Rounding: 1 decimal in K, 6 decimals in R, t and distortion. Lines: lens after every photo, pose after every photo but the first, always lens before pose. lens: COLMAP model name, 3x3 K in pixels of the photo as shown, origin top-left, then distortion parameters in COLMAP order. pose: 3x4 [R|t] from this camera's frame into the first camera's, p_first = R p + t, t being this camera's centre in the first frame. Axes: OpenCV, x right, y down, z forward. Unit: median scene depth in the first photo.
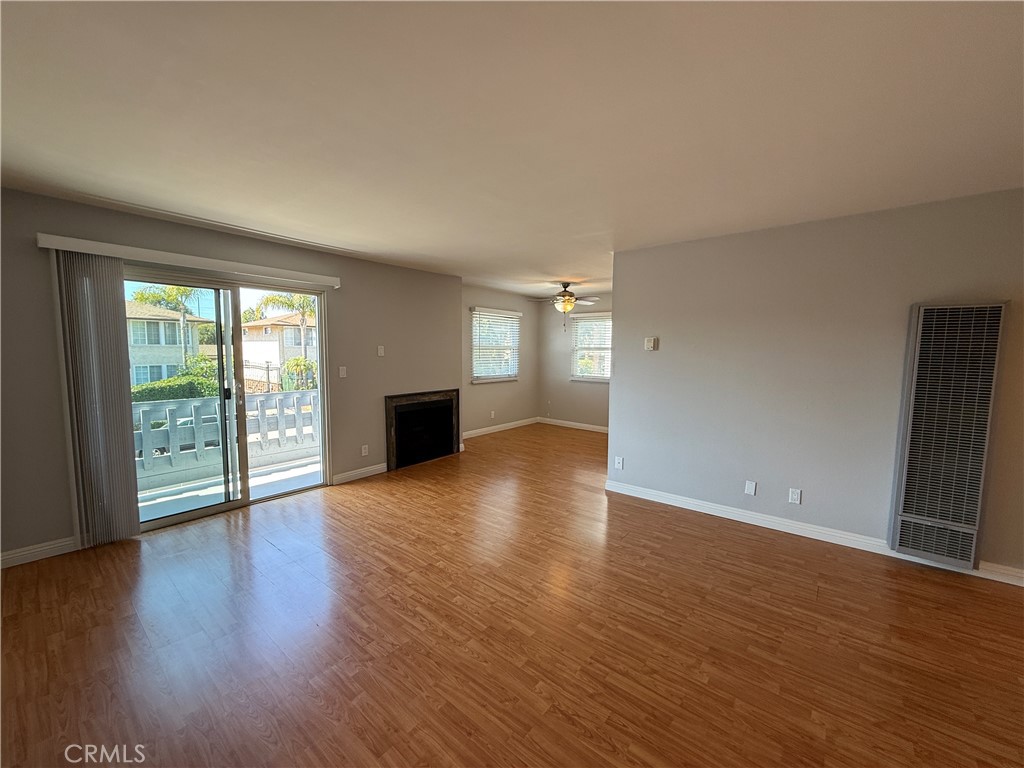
lens RADIAL K [[407.5, 0, 512.0], [0, 407.5, 384.0], [0, 0, 1]] dist [0.000441, 0.000121]
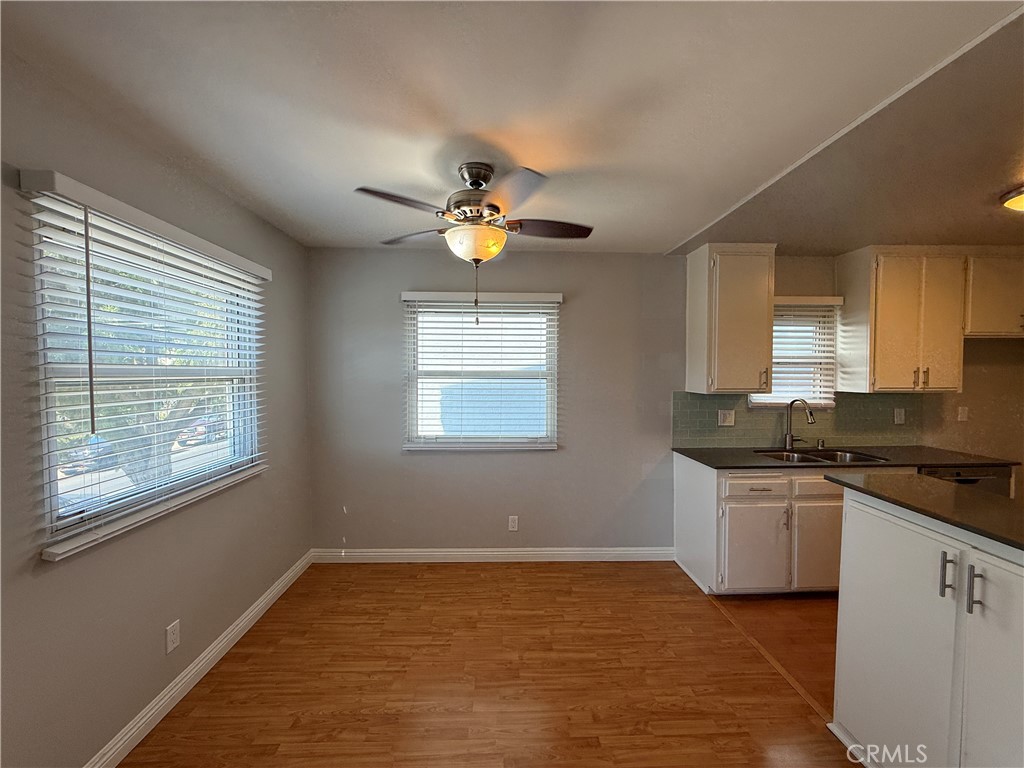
lens RADIAL K [[407.5, 0, 512.0], [0, 407.5, 384.0], [0, 0, 1]] dist [0.000441, 0.000121]
pose [[0.752210, -0.028484, 0.658308, -0.082404], [0.062167, 0.997677, -0.027866, -0.100654], [-0.655984, 0.061886, 0.752233, 1.050469]]
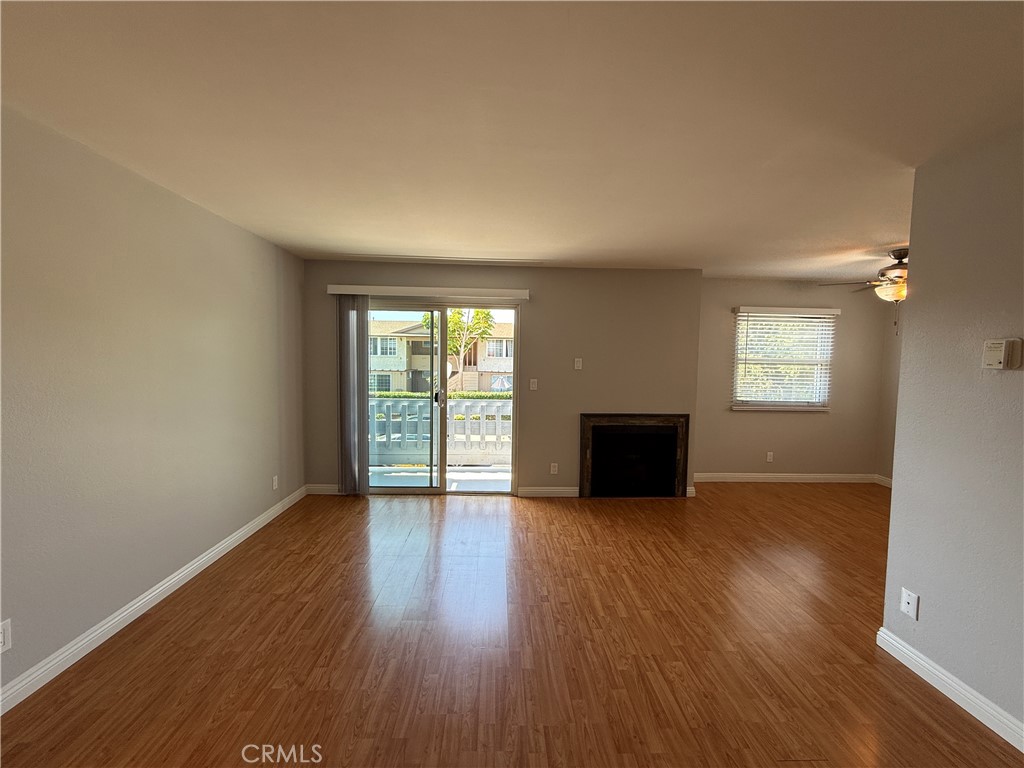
lens RADIAL K [[407.5, 0, 512.0], [0, 407.5, 384.0], [0, 0, 1]] dist [0.000441, 0.000121]
pose [[0.659403, 0.049616, -0.750150, 0.289941], [-0.075288, 0.997162, -0.000227, -0.026558], [0.748010, 0.056627, 0.661267, 0.308739]]
